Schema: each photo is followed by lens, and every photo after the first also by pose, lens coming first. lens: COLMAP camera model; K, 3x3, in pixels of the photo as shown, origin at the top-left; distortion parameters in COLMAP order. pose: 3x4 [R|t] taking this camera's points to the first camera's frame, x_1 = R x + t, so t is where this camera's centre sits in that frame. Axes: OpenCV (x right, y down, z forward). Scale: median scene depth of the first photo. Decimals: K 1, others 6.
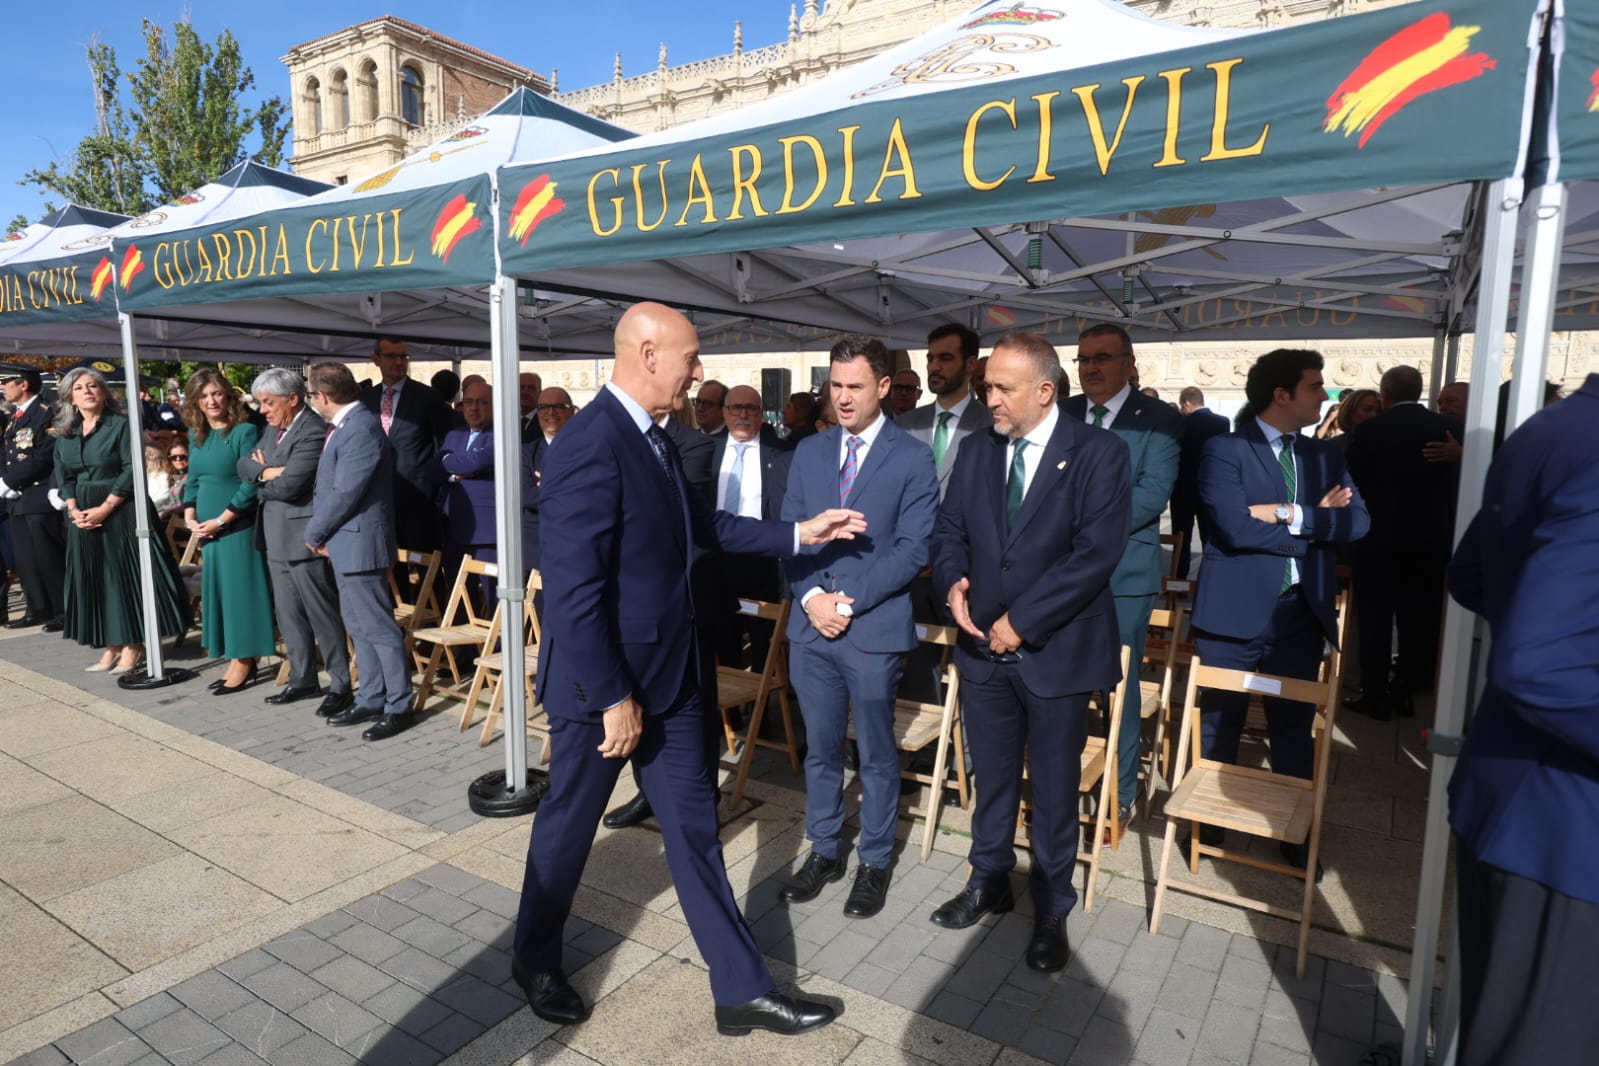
lens RADIAL K [[951.3, 0, 801.9], [0, 951.3, 544.3], [0, 0, 1]] dist [-0.012567, 0.002657]
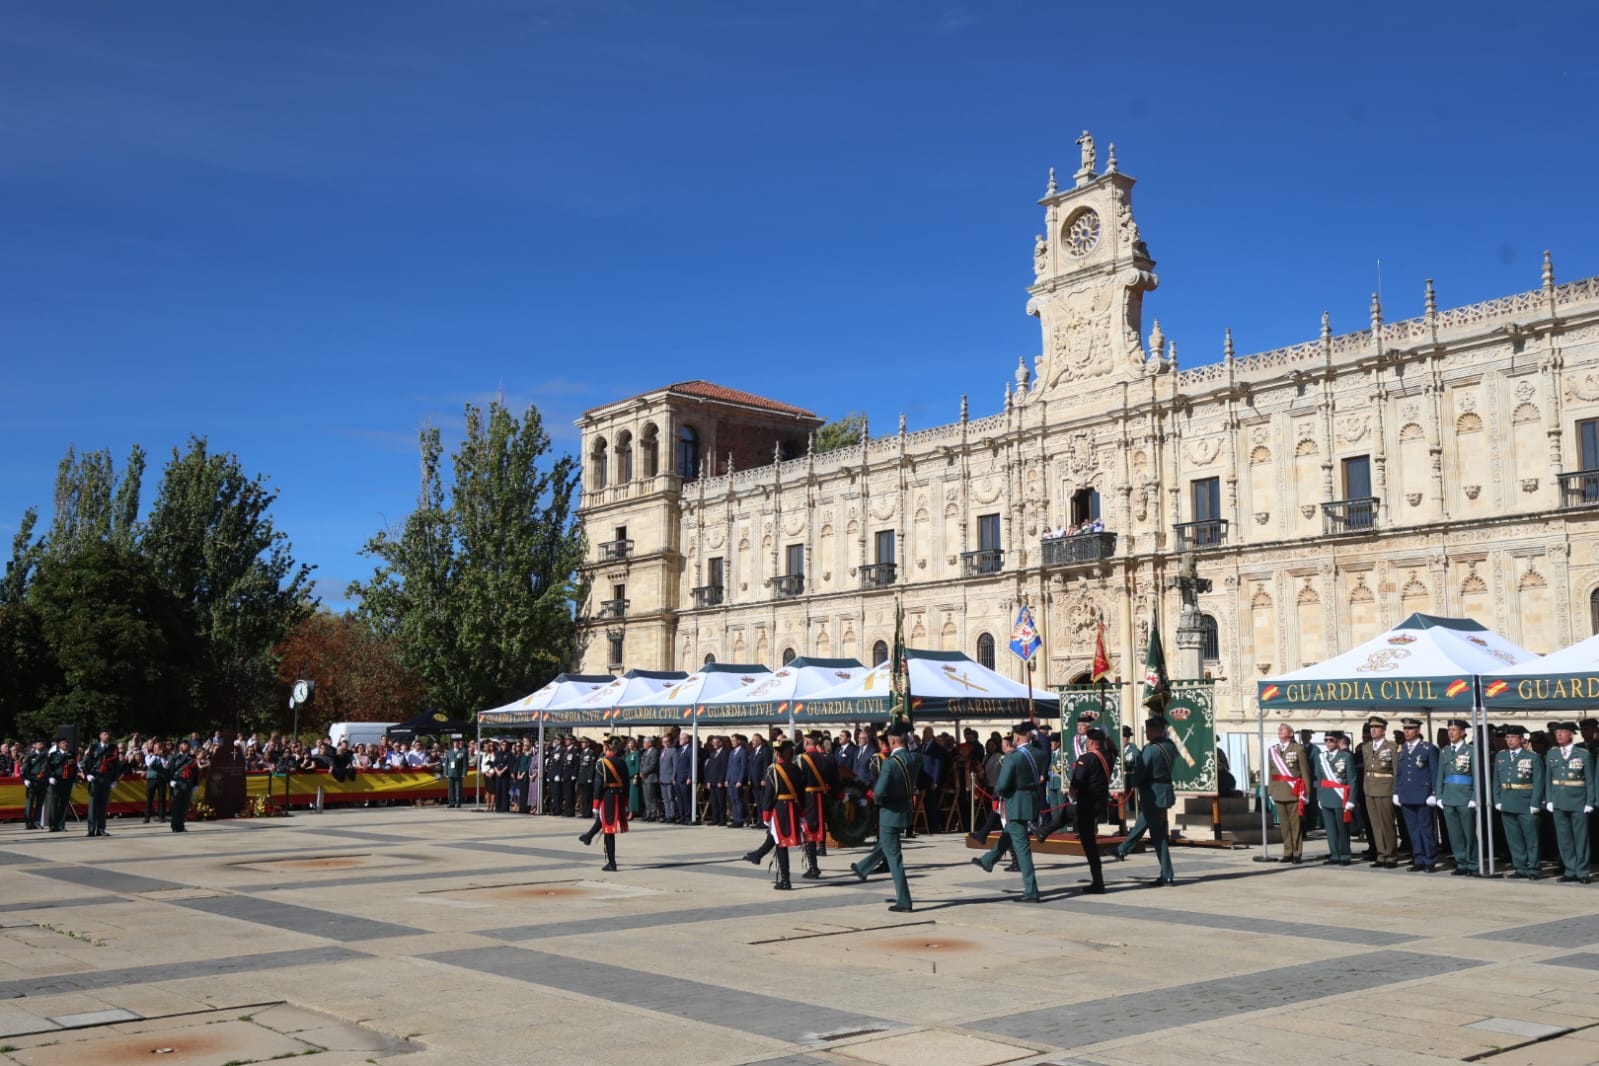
lens RADIAL K [[1508.1, 0, 799.5], [0, 1508.1, 533.0], [0, 0, 1]] dist [0.037900, 0.004261]
pose [[0.954716, -0.055835, -0.292233, 0.265432], [-0.027250, 0.961694, -0.272769, 0.095180], [0.296269, 0.268380, 0.916623, -0.657616]]
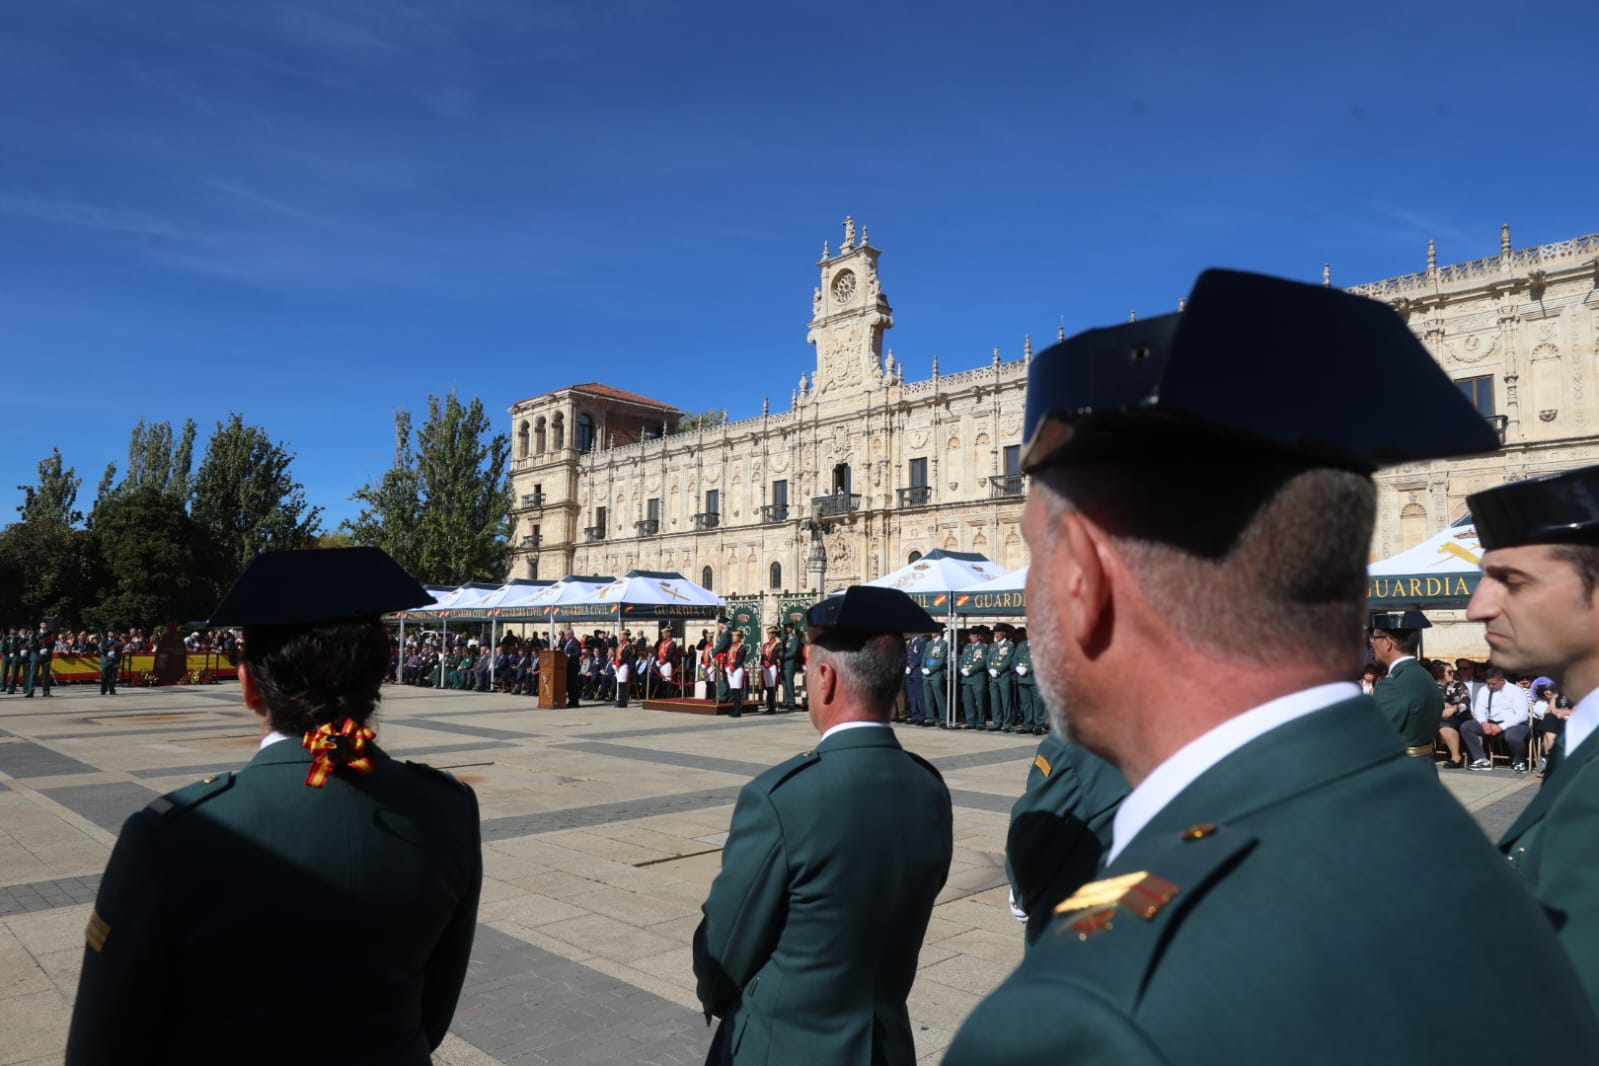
lens RADIAL K [[1030.0, 0, 797.1], [0, 1030.0, 537.7], [0, 0, 1]] dist [-0.003687, 0.000944]
pose [[0.976069, -0.027860, -0.215667, 0.366496], [-0.023888, 0.972021, -0.233676, 0.089209], [0.216143, 0.233236, 0.948094, -0.606562]]
